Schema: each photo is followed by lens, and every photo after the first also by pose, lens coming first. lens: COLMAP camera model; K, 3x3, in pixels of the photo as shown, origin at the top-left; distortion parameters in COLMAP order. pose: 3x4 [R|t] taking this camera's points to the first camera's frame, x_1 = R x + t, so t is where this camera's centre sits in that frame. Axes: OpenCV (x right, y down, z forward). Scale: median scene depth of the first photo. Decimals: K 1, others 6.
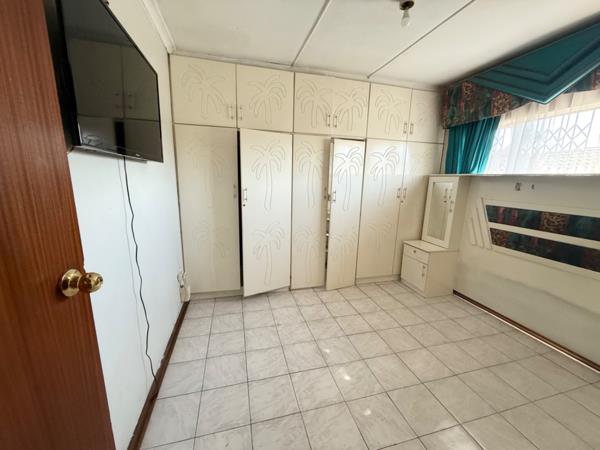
lens RADIAL K [[240.6, 0, 300.3], [0, 240.6, 225.9], [0, 0, 1]] dist [0.010123, 0.000020]
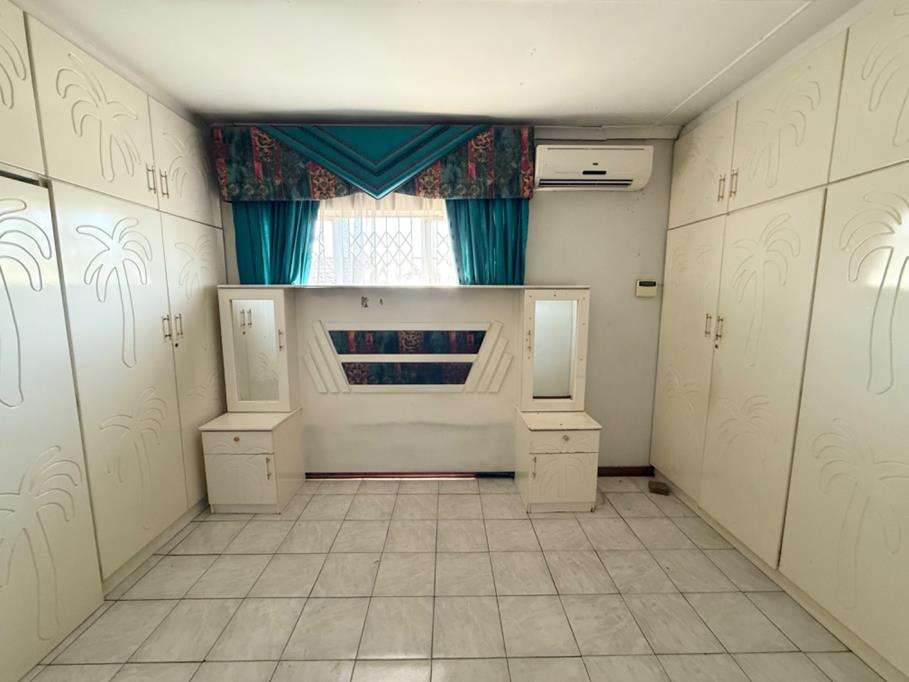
lens RADIAL K [[364.5, 0, 452.4], [0, 364.5, 343.5], [0, 0, 1]] dist [0.010123, 0.000020]
pose [[0.257109, -0.154113, 0.954015, -0.116642], [0.198030, 0.974655, 0.104078, -0.088830], [-0.945875, 0.162165, 0.281112, 0.392024]]
